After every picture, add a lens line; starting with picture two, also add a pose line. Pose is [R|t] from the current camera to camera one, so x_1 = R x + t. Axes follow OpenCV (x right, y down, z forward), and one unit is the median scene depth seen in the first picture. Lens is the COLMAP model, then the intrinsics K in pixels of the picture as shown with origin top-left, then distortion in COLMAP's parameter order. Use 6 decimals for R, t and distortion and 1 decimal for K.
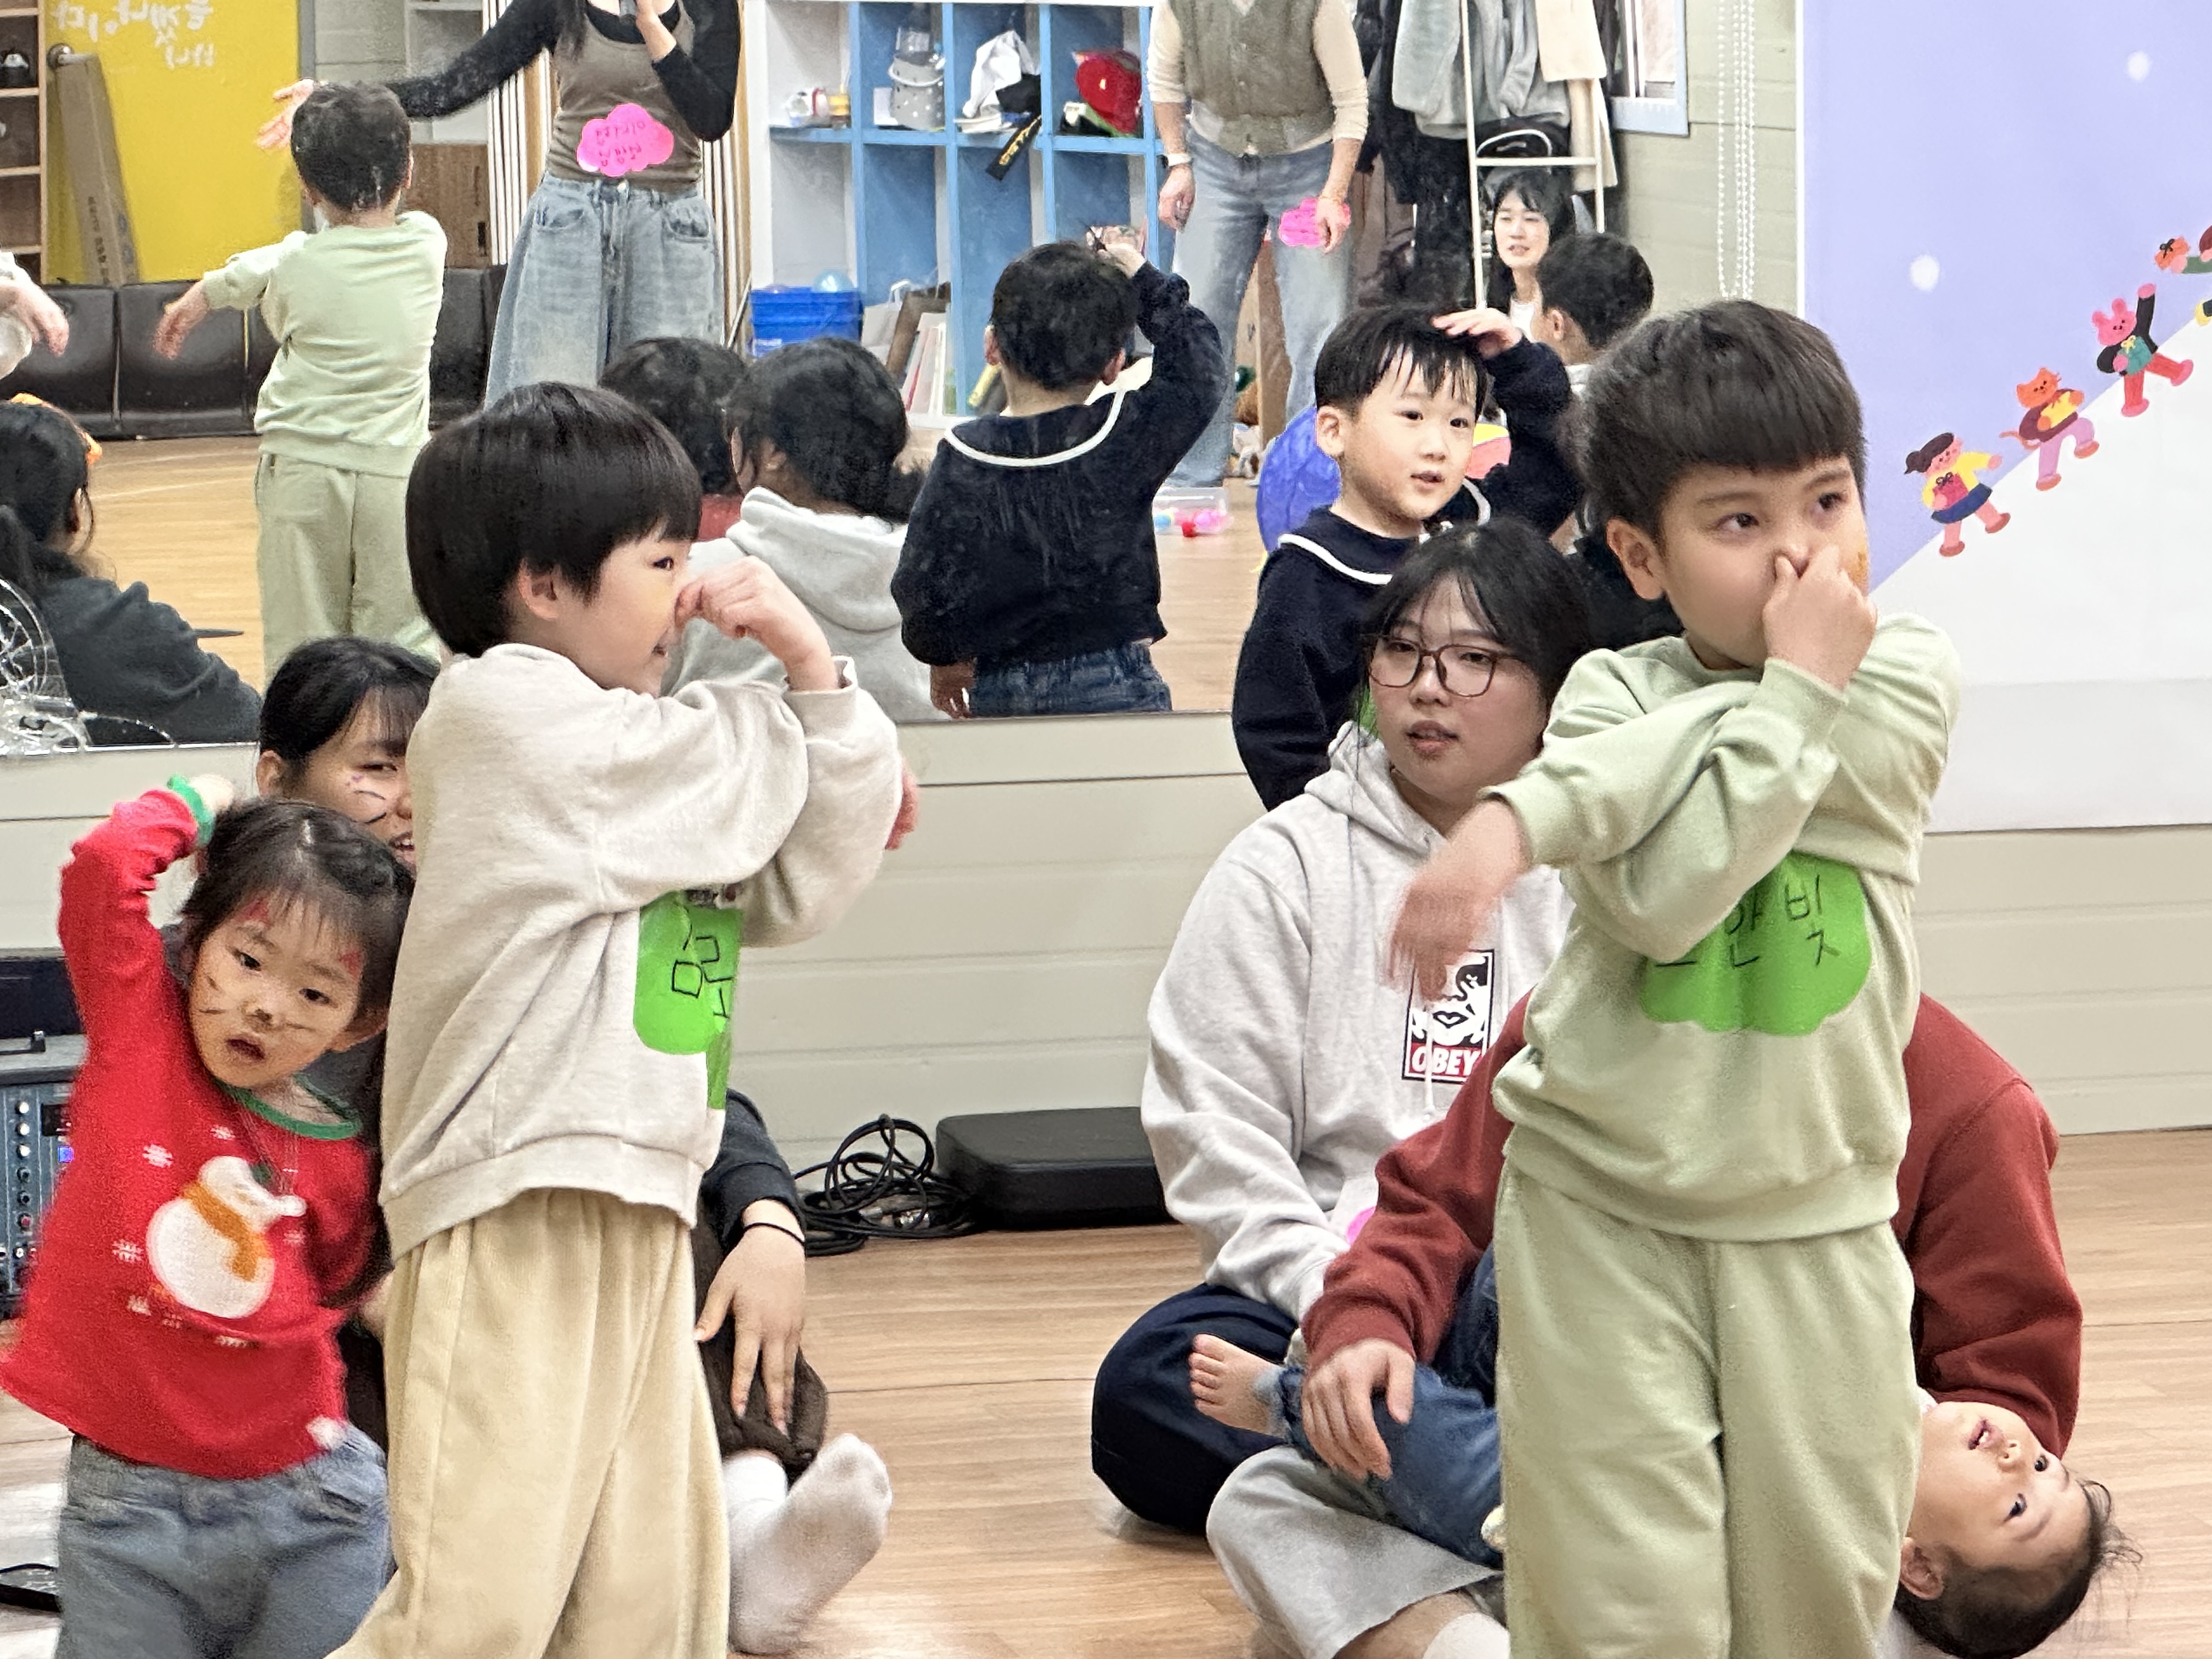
lens RADIAL K [[7885.9, 0, 1106.0], [0, 7885.9, 829.5], [0, 0, 1]] dist [-0.267450, 6.106165]
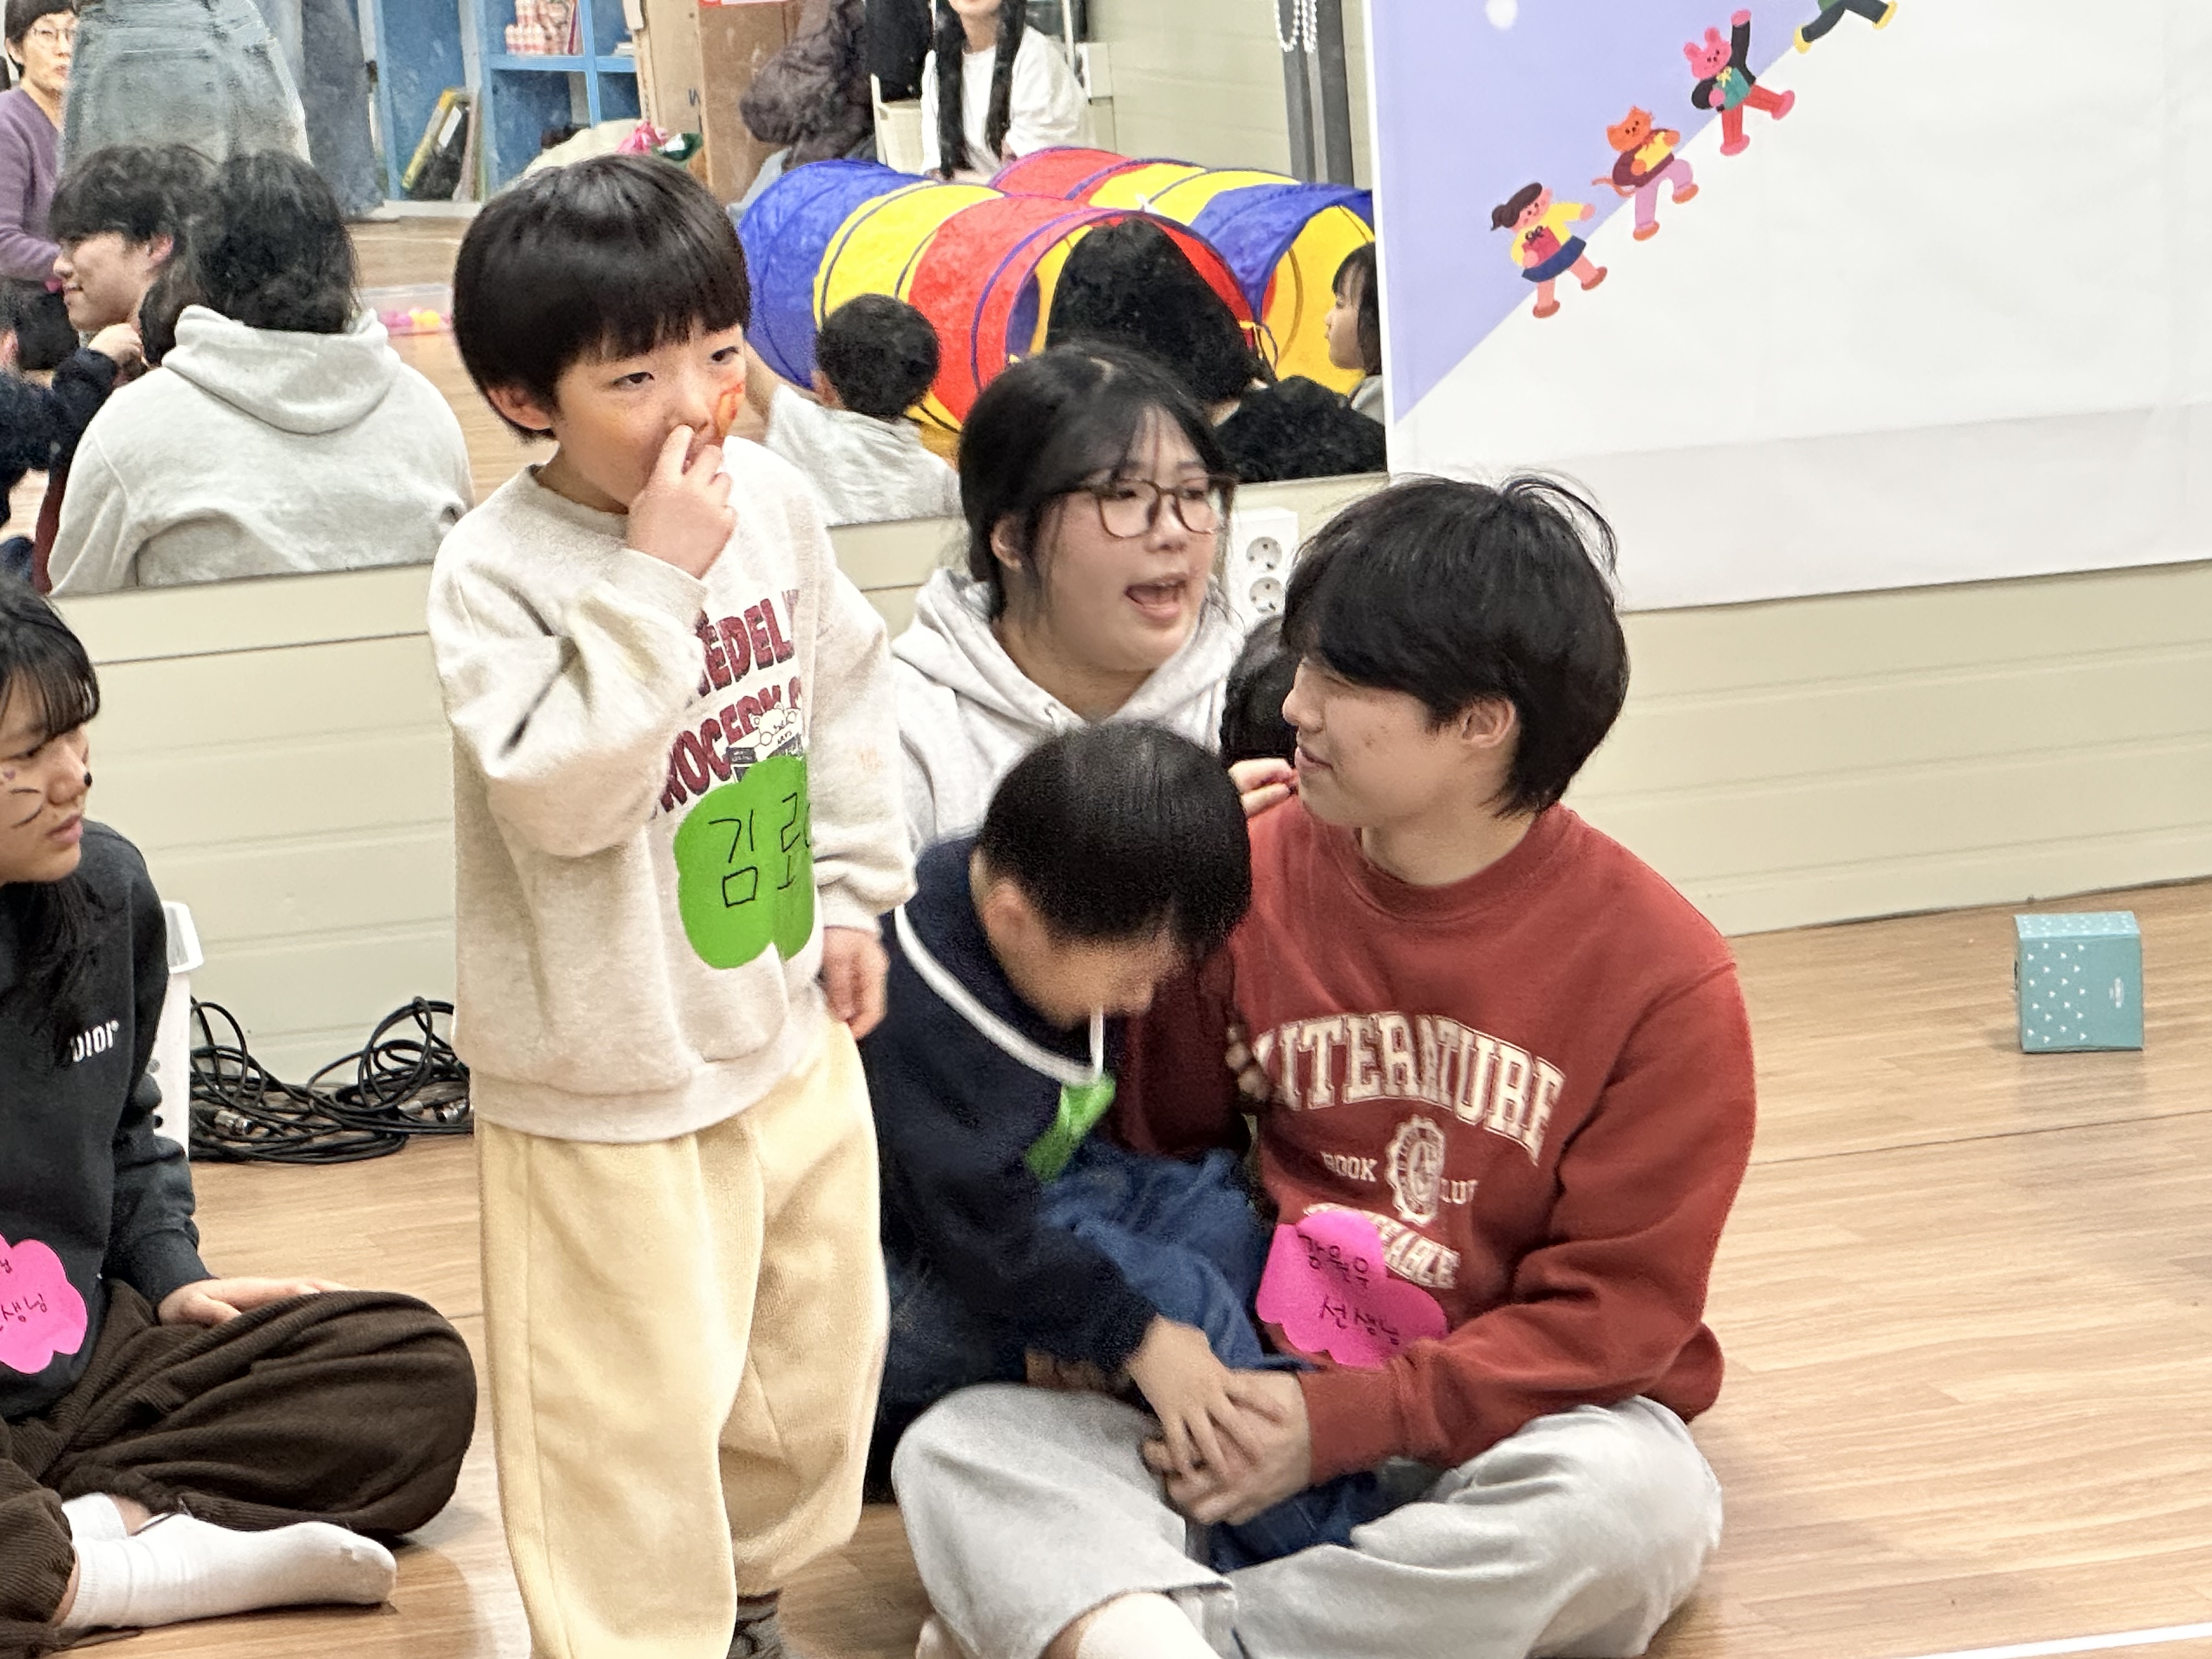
lens RADIAL K [[7879.5, 0, 1106.0], [0, 7879.5, 829.5], [0, 0, 1]] dist [-0.432689, 11.019675]
pose [[0.995751, -0.055342, 0.073600, -0.019303], [0.052921, 0.998005, 0.034435, -0.012890], [-0.075359, -0.030394, 0.996693, 0.123101]]
